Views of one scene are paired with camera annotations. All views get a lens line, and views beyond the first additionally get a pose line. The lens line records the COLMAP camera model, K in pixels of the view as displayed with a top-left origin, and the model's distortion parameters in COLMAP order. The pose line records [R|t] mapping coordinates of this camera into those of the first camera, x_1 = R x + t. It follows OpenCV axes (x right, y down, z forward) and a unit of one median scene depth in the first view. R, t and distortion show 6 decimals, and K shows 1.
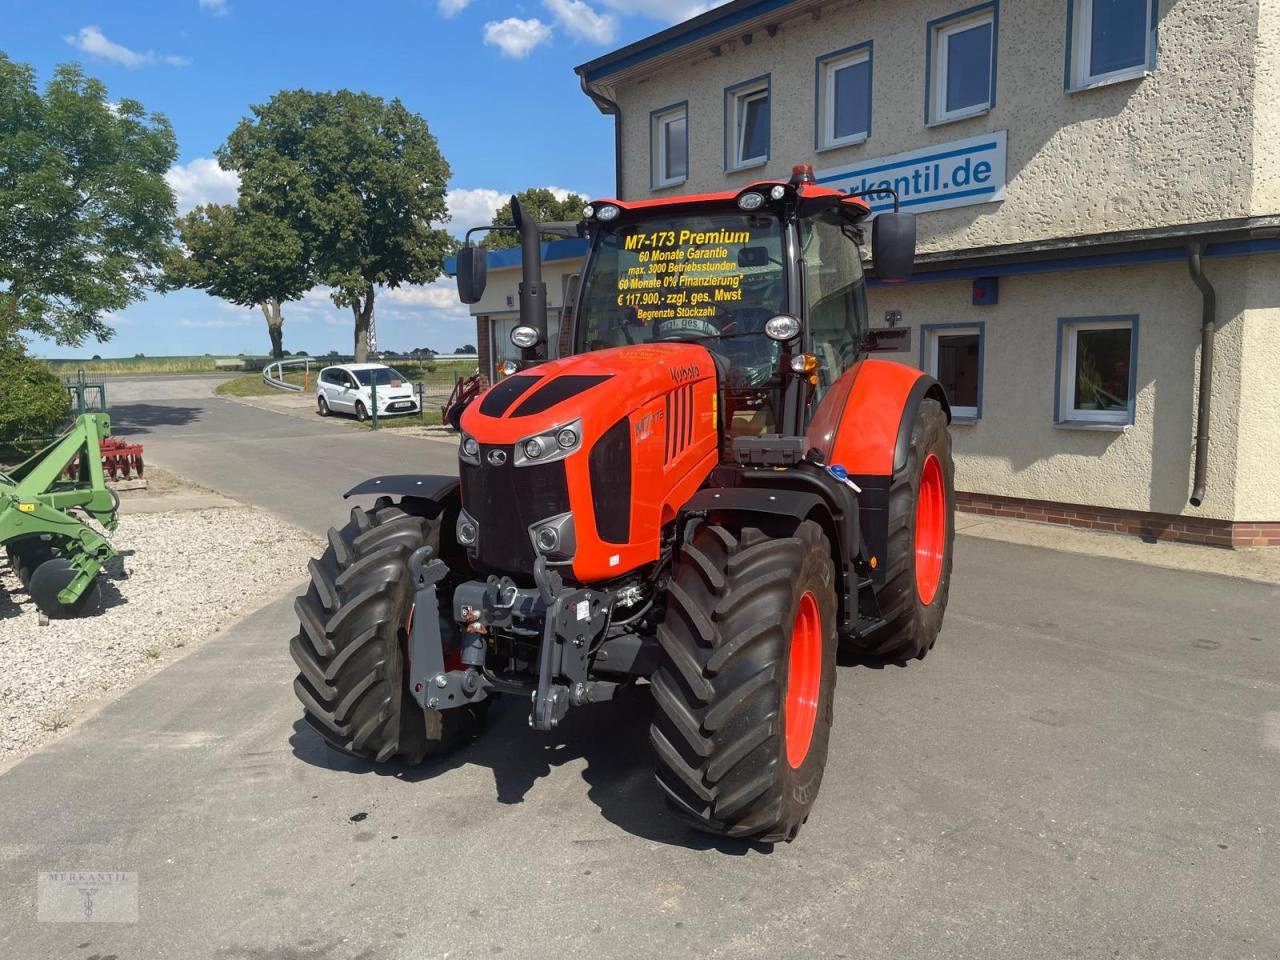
lens RADIAL K [[973.8, 0, 631.7], [0, 973.8, 465.5], [0, 0, 1]] dist [0.092009, -0.125591]
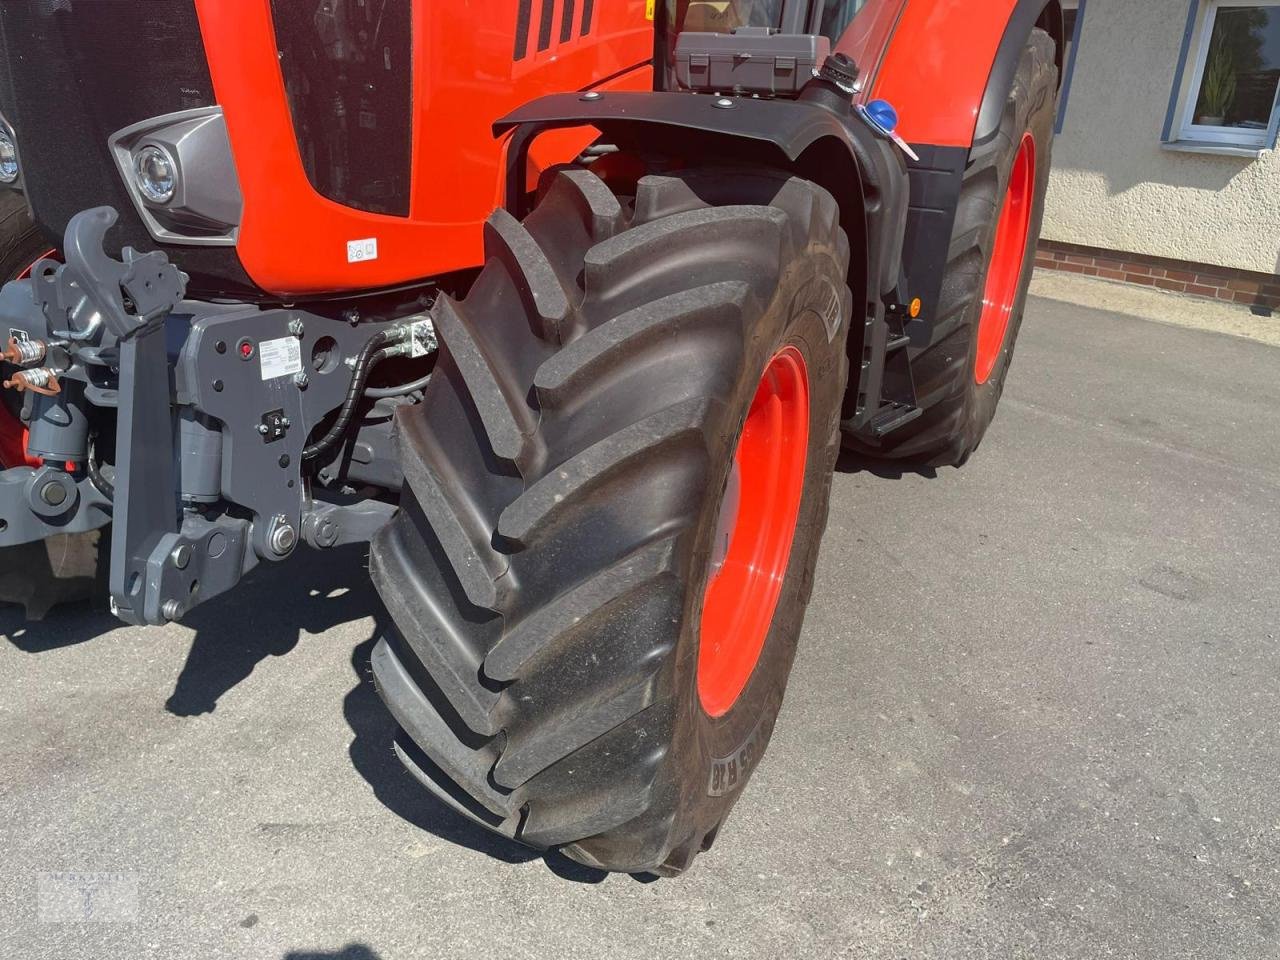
lens RADIAL K [[966.9, 0, 658.4], [0, 966.9, 481.8], [0, 0, 1]] dist [0.090775, -0.123925]
pose [[0.997613, 0.058277, 0.037053, 0.085166], [-0.065946, 0.963188, 0.260613, 0.060367], [-0.020502, -0.262434, 0.964732, 0.441670]]
